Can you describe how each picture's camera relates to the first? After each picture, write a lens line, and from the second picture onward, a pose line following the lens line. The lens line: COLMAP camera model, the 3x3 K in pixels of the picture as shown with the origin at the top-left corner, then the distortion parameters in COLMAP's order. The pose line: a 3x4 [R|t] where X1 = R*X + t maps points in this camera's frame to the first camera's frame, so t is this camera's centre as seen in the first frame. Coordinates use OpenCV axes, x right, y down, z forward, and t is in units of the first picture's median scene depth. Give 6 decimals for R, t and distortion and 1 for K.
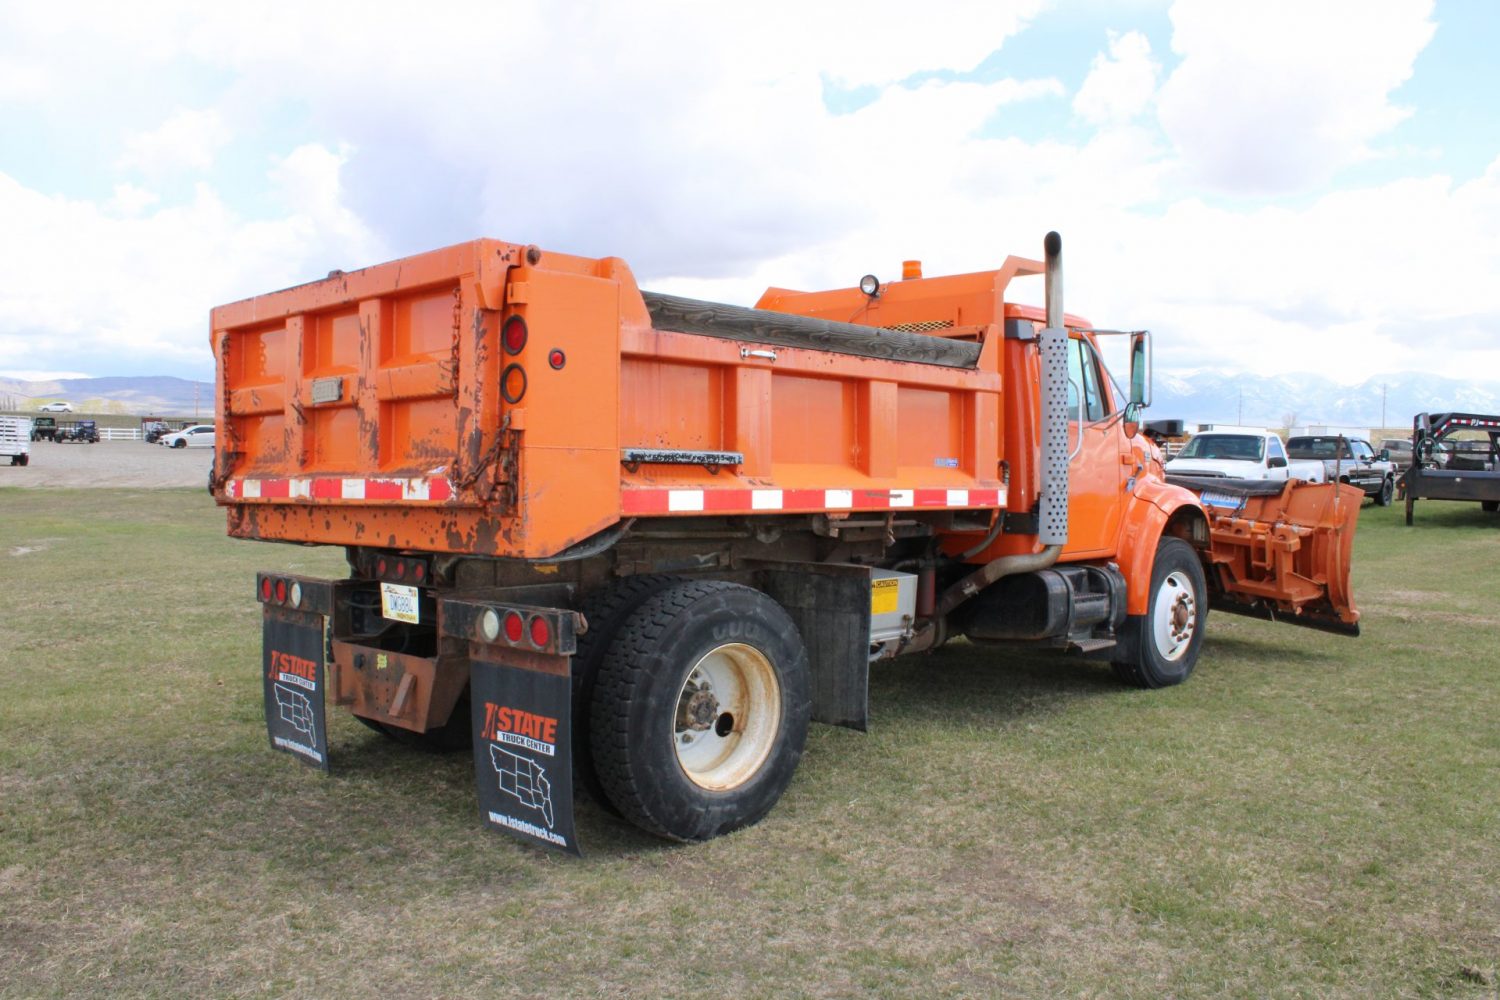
lens RADIAL K [[1252.1, 0, 742.2], [0, 1252.1, 514.8], [0, 0, 1]] dist [-0.145625, 0.090743]
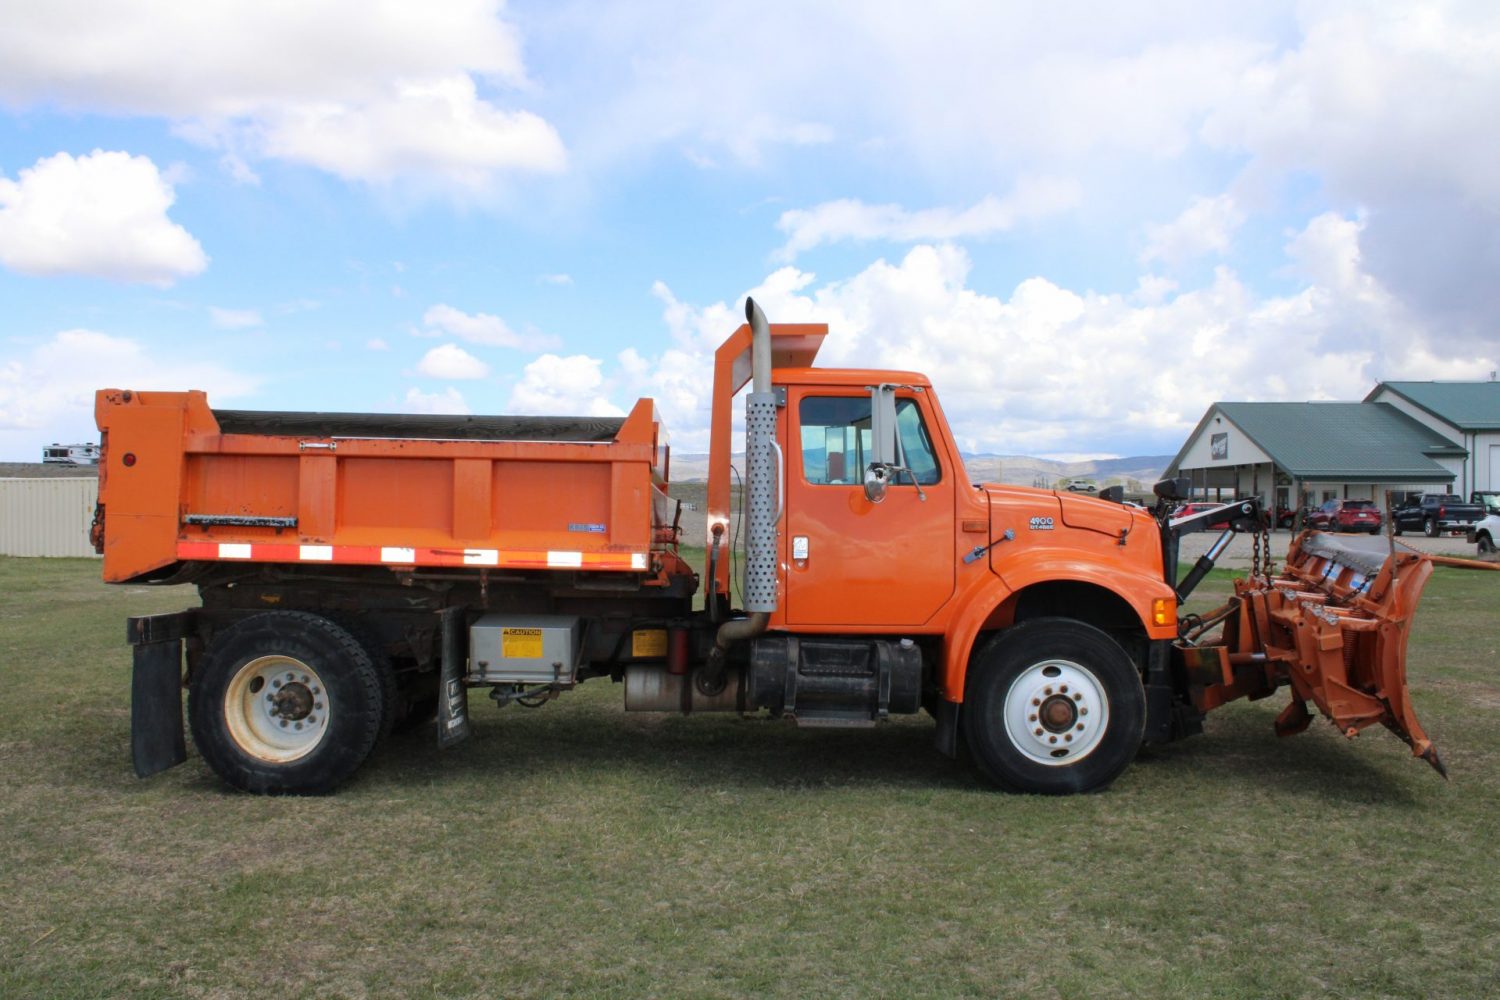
lens RADIAL K [[1252.1, 0, 742.2], [0, 1252.1, 514.8], [0, 0, 1]] dist [-0.145625, 0.090743]
pose [[0.705740, -0.007797, -0.708428, 1.296582], [-0.037336, 0.998141, -0.048180, -0.006384], [0.707486, 0.060453, 0.704137, 0.390908]]
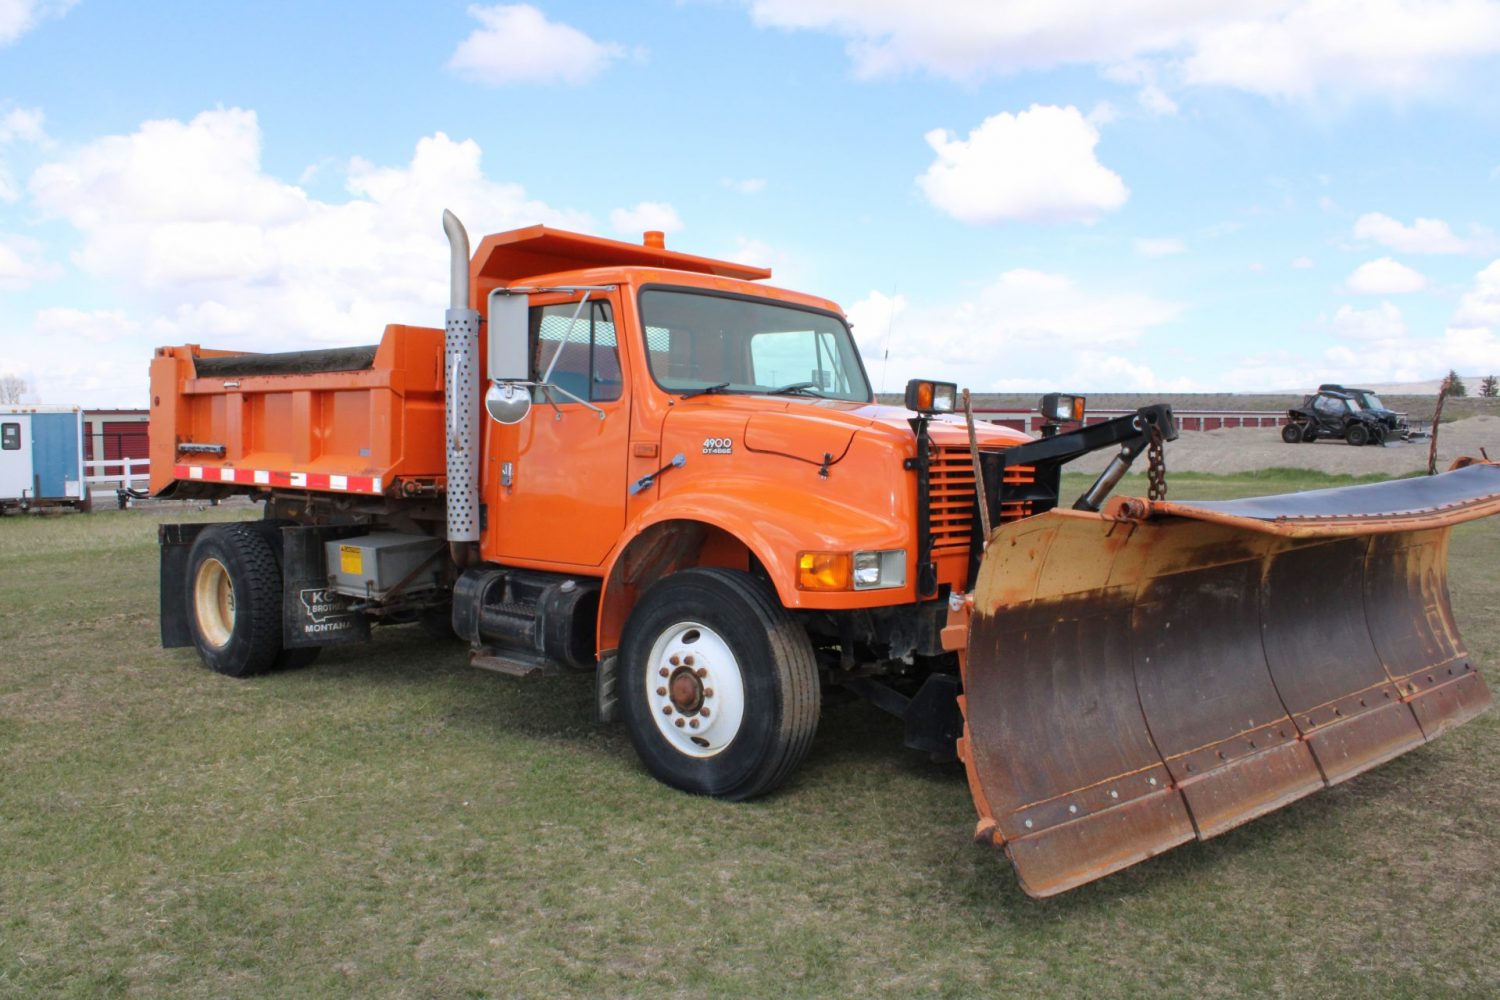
lens RADIAL K [[1236.4, 0, 769.8], [0, 1236.4, 503.7], [0, 0, 1]] dist [-0.136658, 0.077141]
pose [[0.063336, 0.041910, -0.997112, 1.629546], [-0.052045, 0.997897, 0.038637, -0.071562], [0.996634, 0.049447, 0.065384, 1.607033]]
